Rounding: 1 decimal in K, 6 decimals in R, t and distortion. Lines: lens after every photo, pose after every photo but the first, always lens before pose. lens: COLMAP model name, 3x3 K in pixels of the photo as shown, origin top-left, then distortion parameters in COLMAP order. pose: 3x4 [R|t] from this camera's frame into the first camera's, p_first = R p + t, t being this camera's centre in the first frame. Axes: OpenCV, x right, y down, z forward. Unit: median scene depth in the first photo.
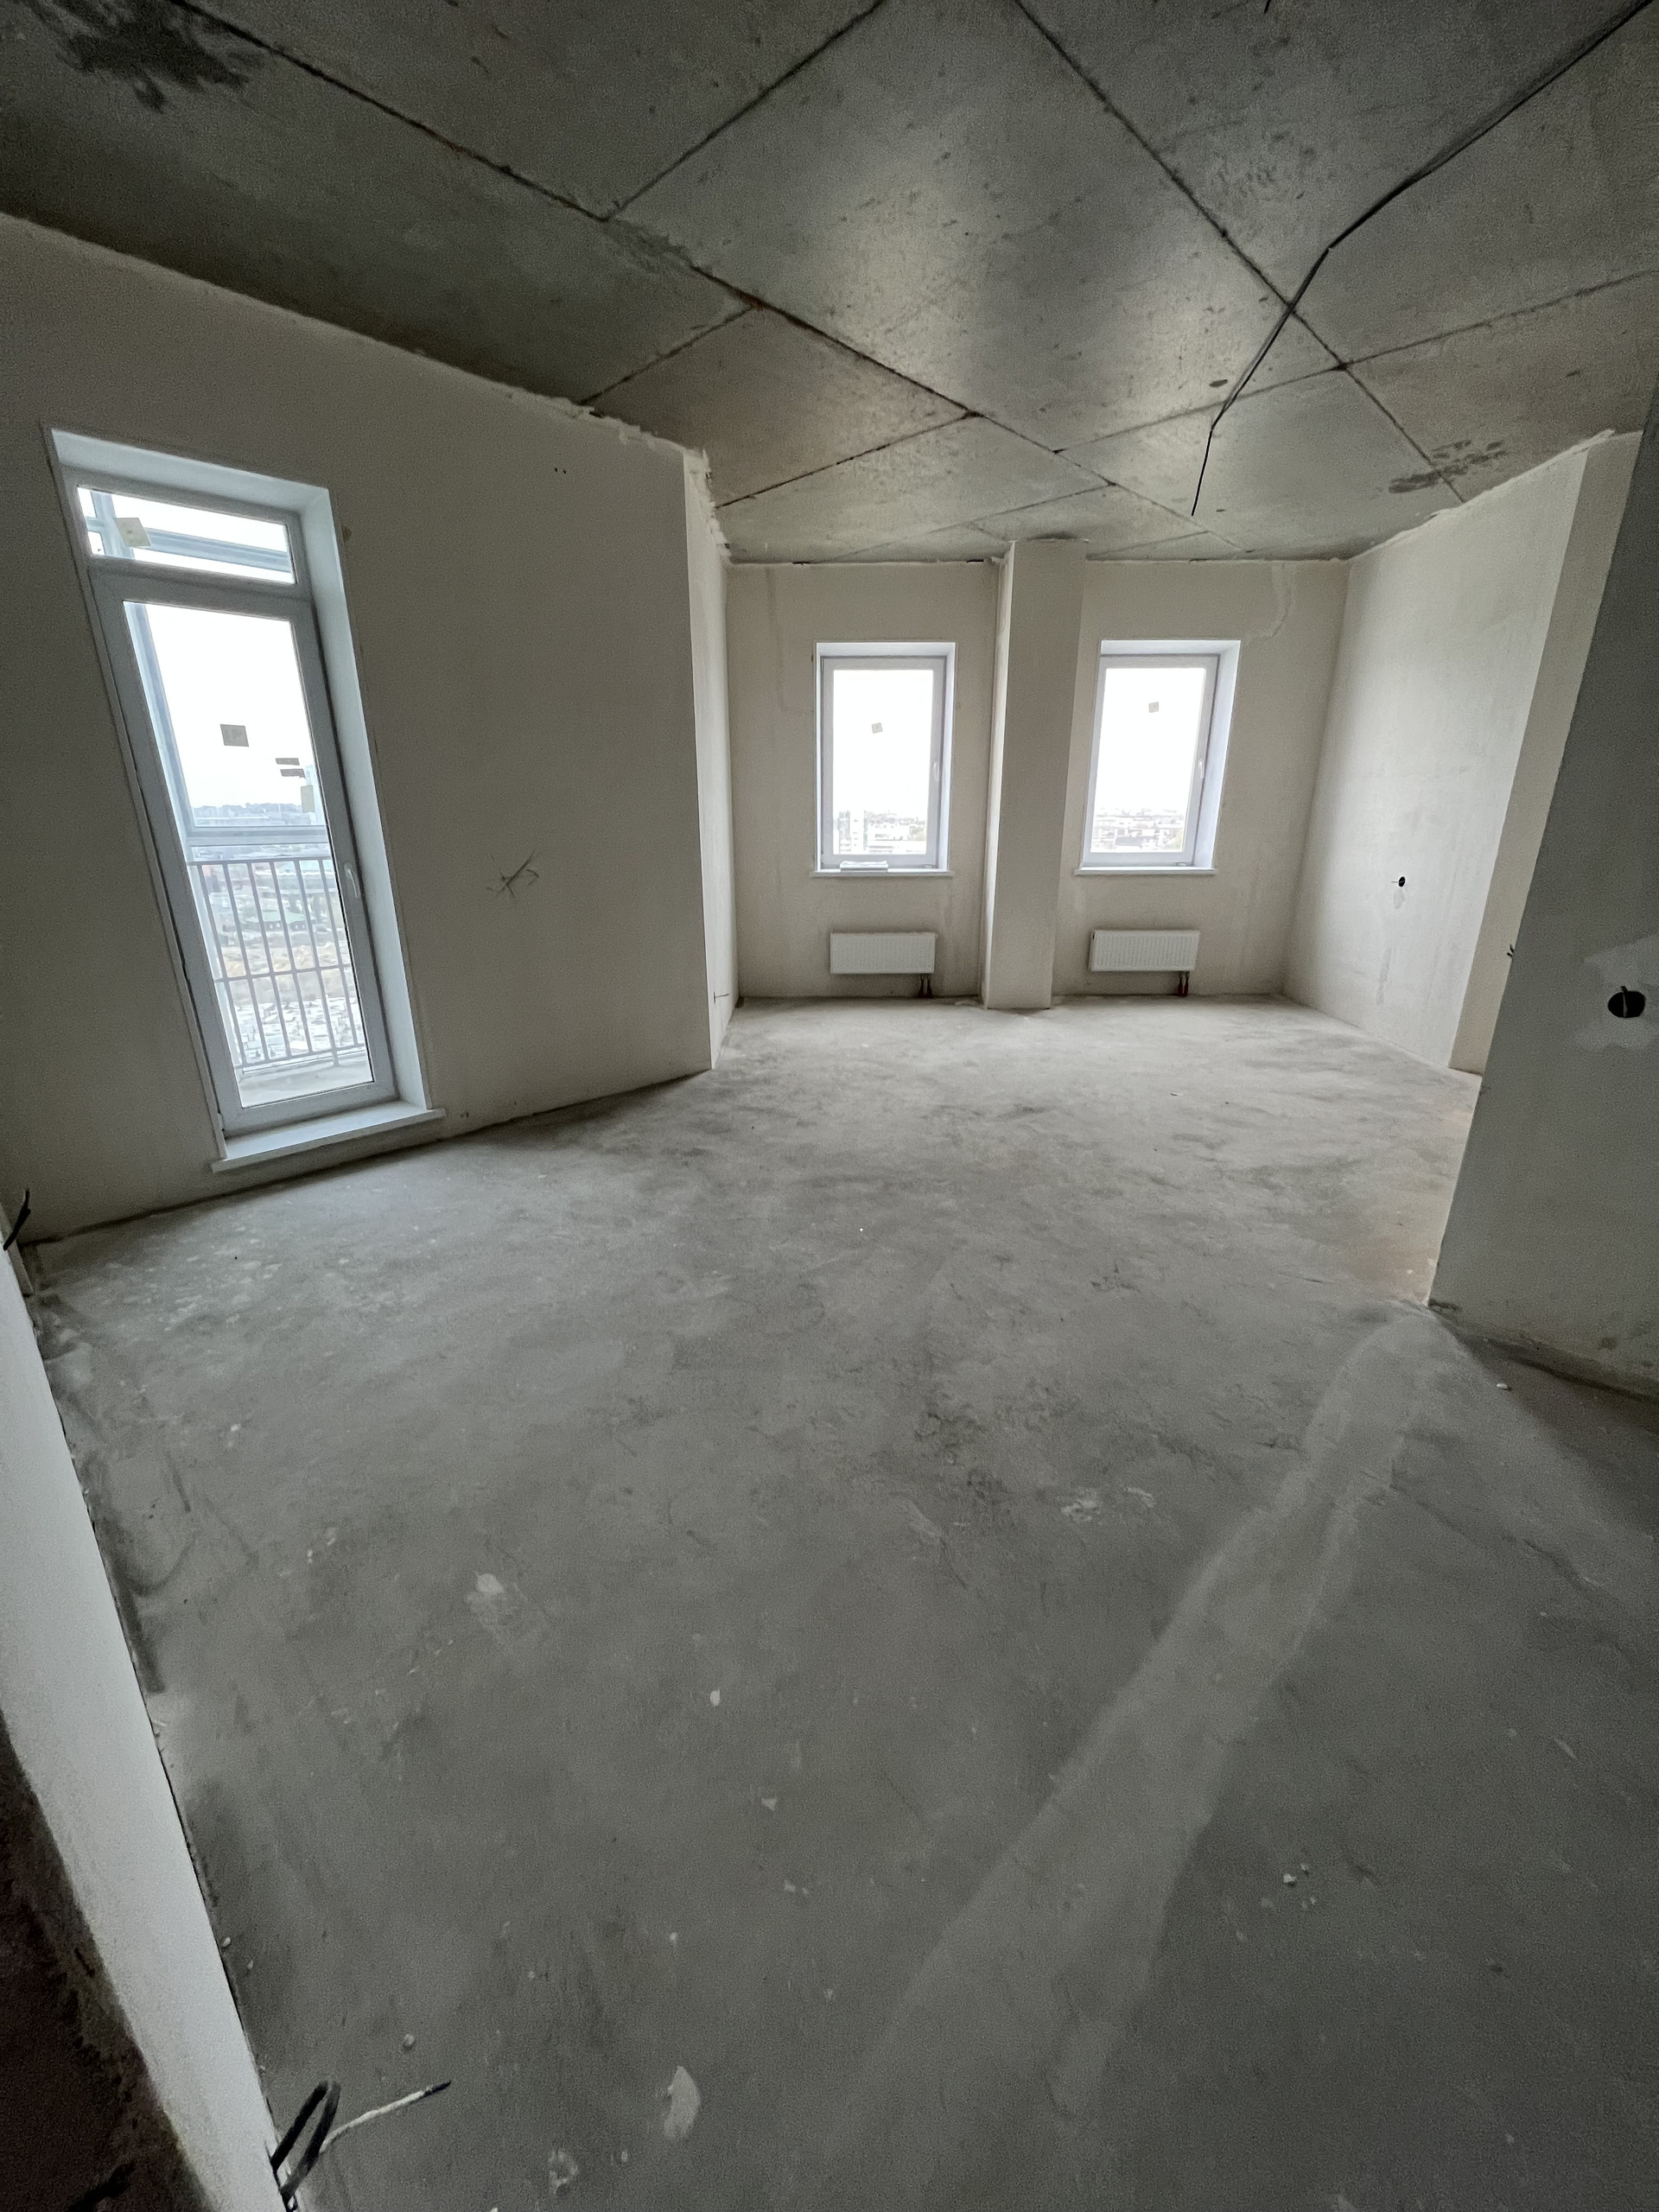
lens RADIAL K [[884.8, 0, 829.5], [0, 884.8, 1106.0], [0, 0, 1]] dist [0.001941, 0.000422]
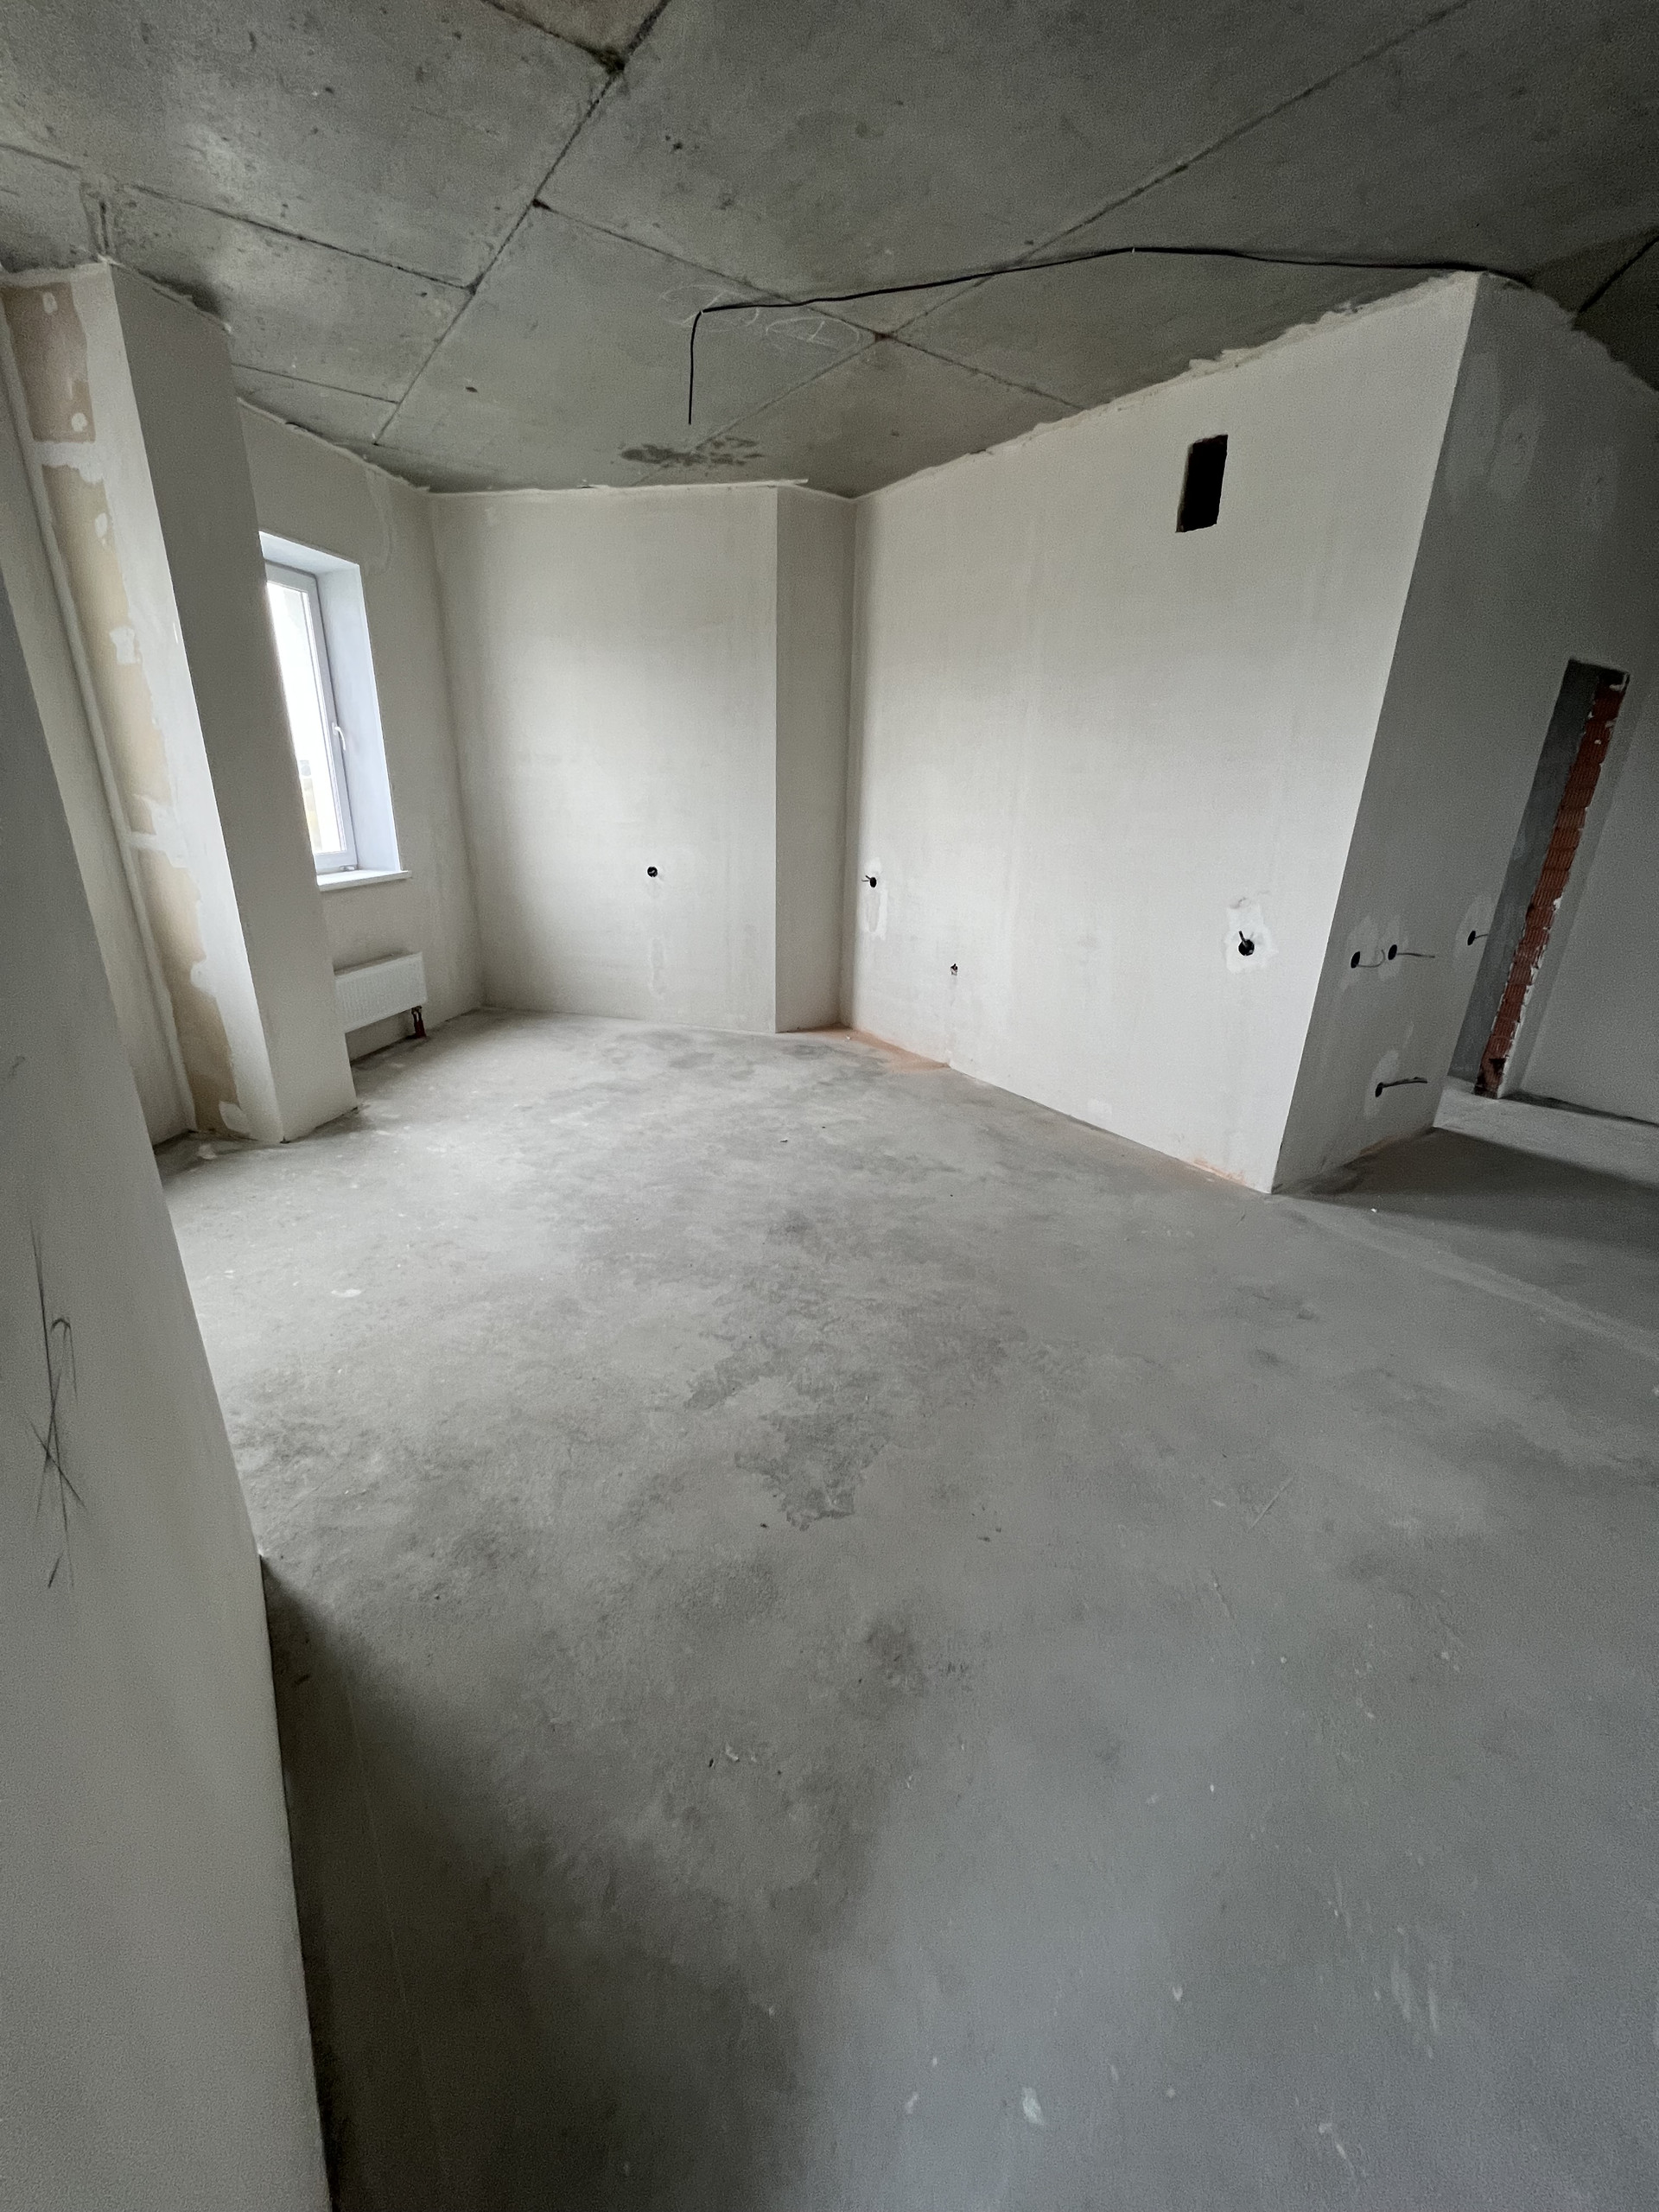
lens RADIAL K [[884.8, 0, 829.5], [0, 884.8, 1106.0], [0, 0, 1]] dist [0.001941, 0.000422]
pose [[0.199870, -0.331924, 0.921889, -0.389409], [0.283620, 0.920193, 0.269823, -0.263690], [-0.937876, 0.207537, 0.278059, 0.695581]]
